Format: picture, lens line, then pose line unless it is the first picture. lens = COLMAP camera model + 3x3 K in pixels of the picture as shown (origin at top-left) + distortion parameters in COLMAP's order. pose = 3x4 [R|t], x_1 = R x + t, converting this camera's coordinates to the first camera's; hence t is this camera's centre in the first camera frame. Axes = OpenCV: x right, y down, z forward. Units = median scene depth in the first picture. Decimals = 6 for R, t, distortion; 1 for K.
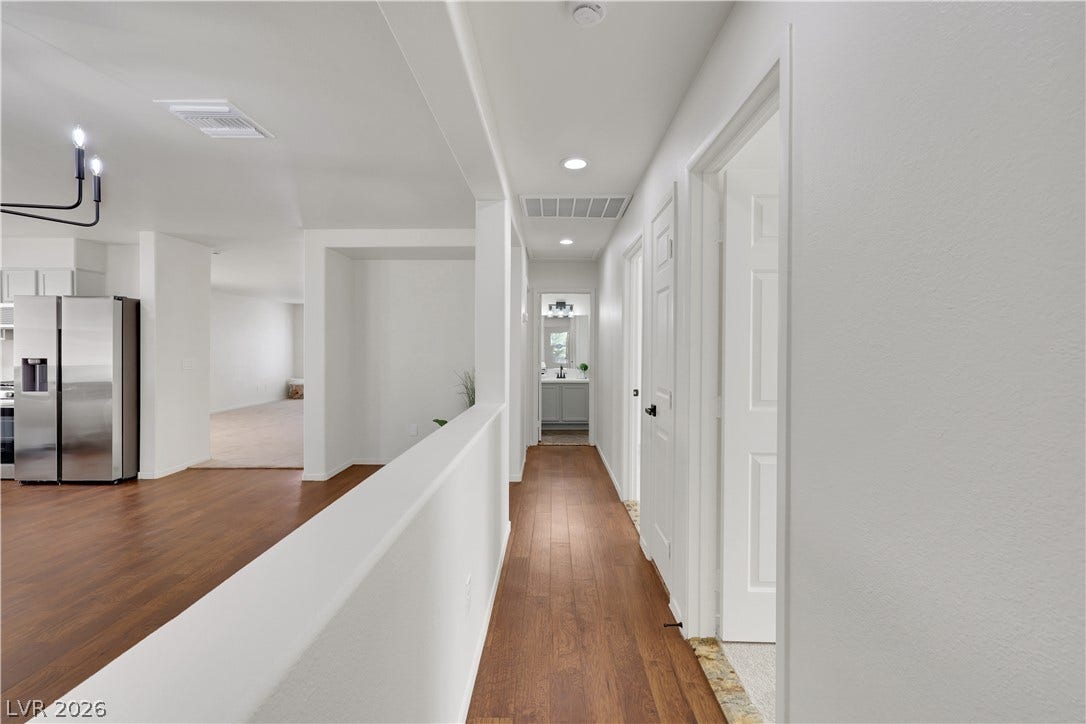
lens RADIAL K [[447.2, 0, 545.0], [0, 447.2, 355.2], [0, 0, 1]] dist [-0.003442, -0.000298]
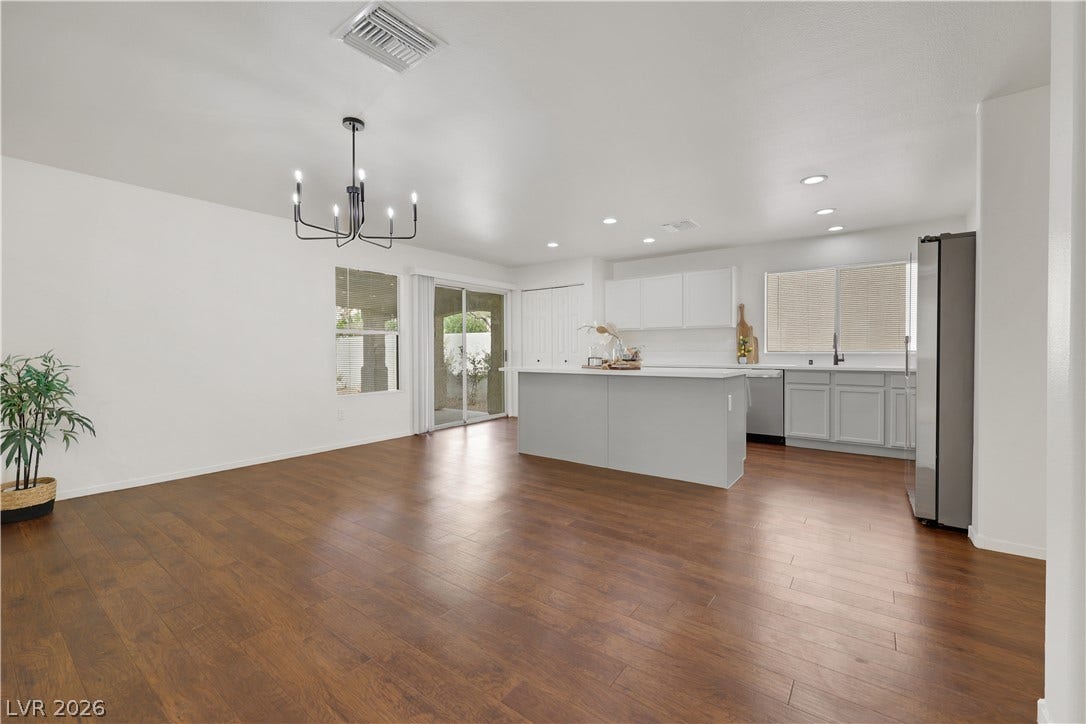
lens RADIAL K [[447.2, 0, 545.0], [0, 447.2, 355.2], [0, 0, 1]] dist [-0.003442, -0.000298]
pose [[-0.595854, 0.008681, -0.803046, -0.105339], [-0.006054, 0.999865, 0.015300, 0.032533], [0.803070, 0.013979, -0.595721, 0.928791]]
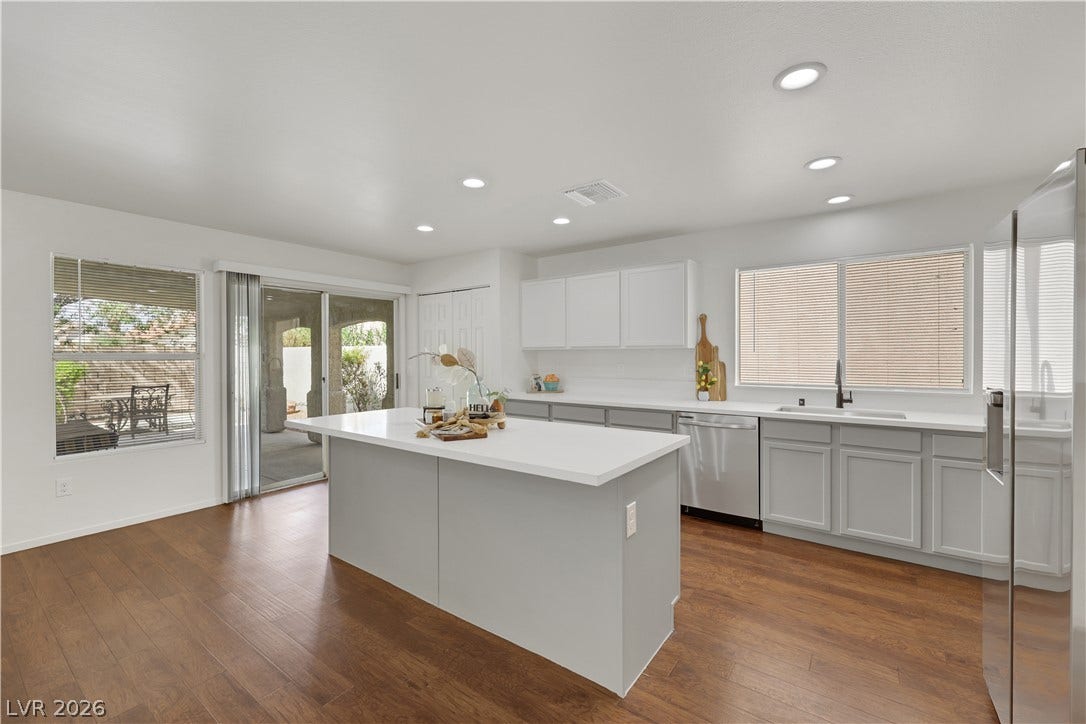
lens RADIAL K [[459.3, 0, 533.3], [0, 459.3, 358.2], [0, 0, 1]] dist [0.000094, 0.000002]
pose [[-0.599710, 0.001530, -0.800216, -0.558418], [-0.008175, 0.999934, 0.008038, -0.017657], [0.800176, 0.011362, -0.599658, 0.894603]]
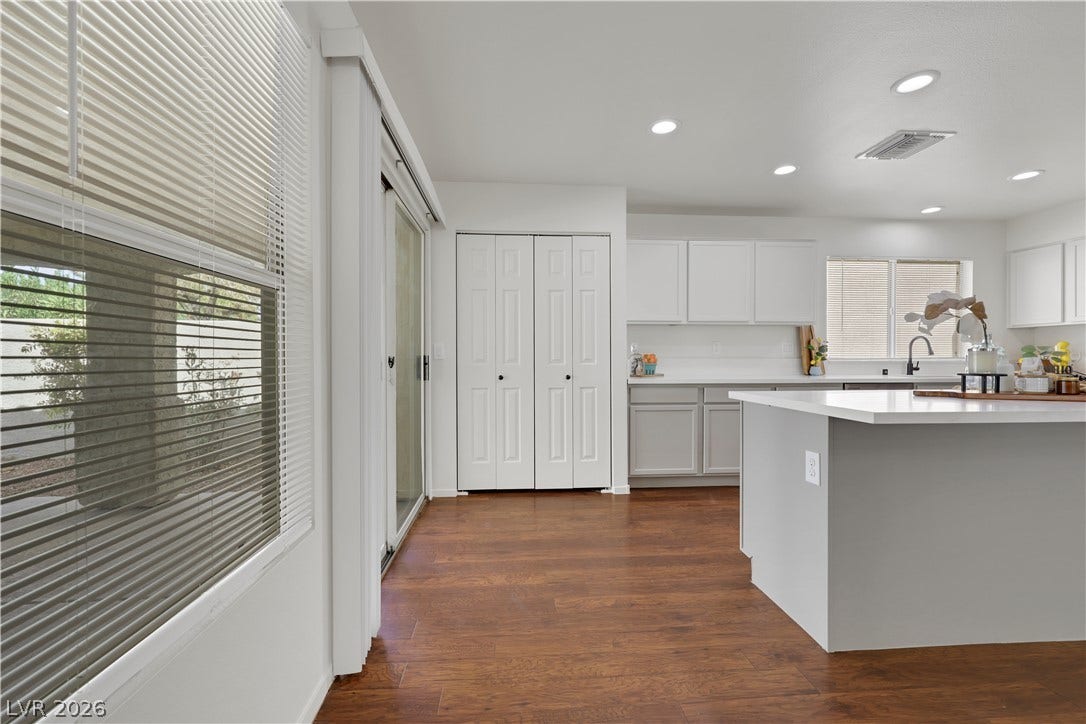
lens RADIAL K [[444.0, 0, 536.3], [0, 444.0, 360.9], [0, 0, 1]] dist [-0.000057, 0.000171]
pose [[0.067282, 0.006604, -0.997712, -0.596861], [-0.008369, 0.999947, 0.006054, 0.042270], [0.997699, 0.007942, 0.067333, -0.067502]]
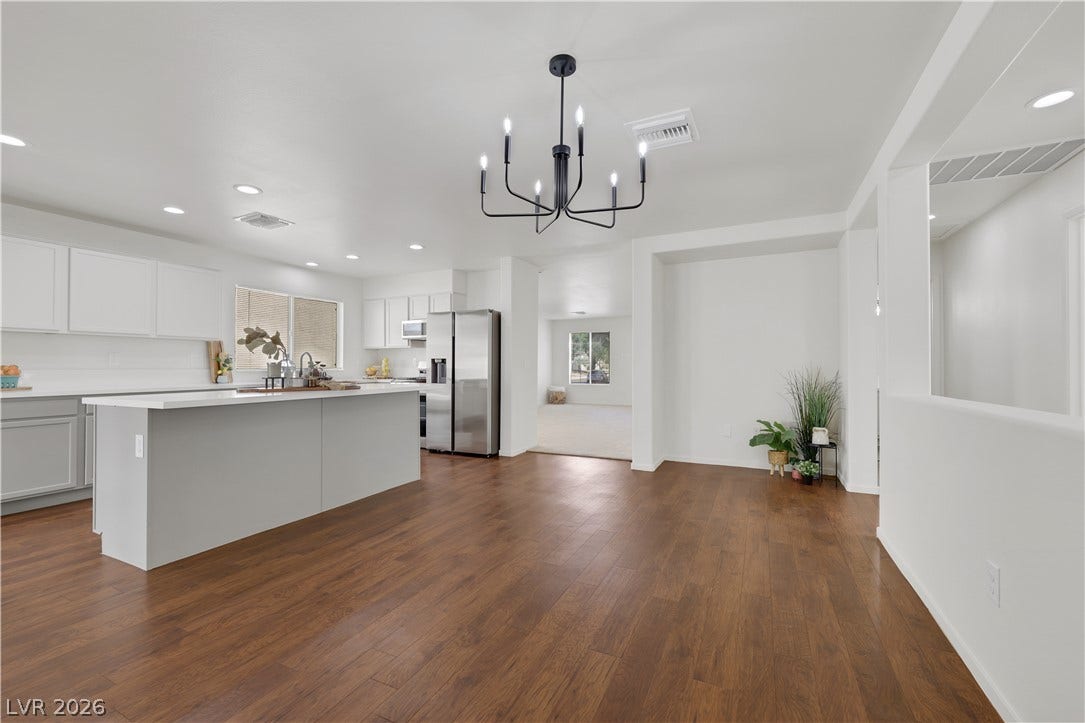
lens RADIAL K [[449.8, 0, 542.5], [0, 449.8, 361.5], [0, 0, 1]] dist [-0.000376, 0.000065]
pose [[0.900878, -0.008510, -0.433989, -0.266391], [-0.000377, 0.999792, -0.020387, 0.042004], [0.434072, 0.018530, 0.900687, -0.086290]]
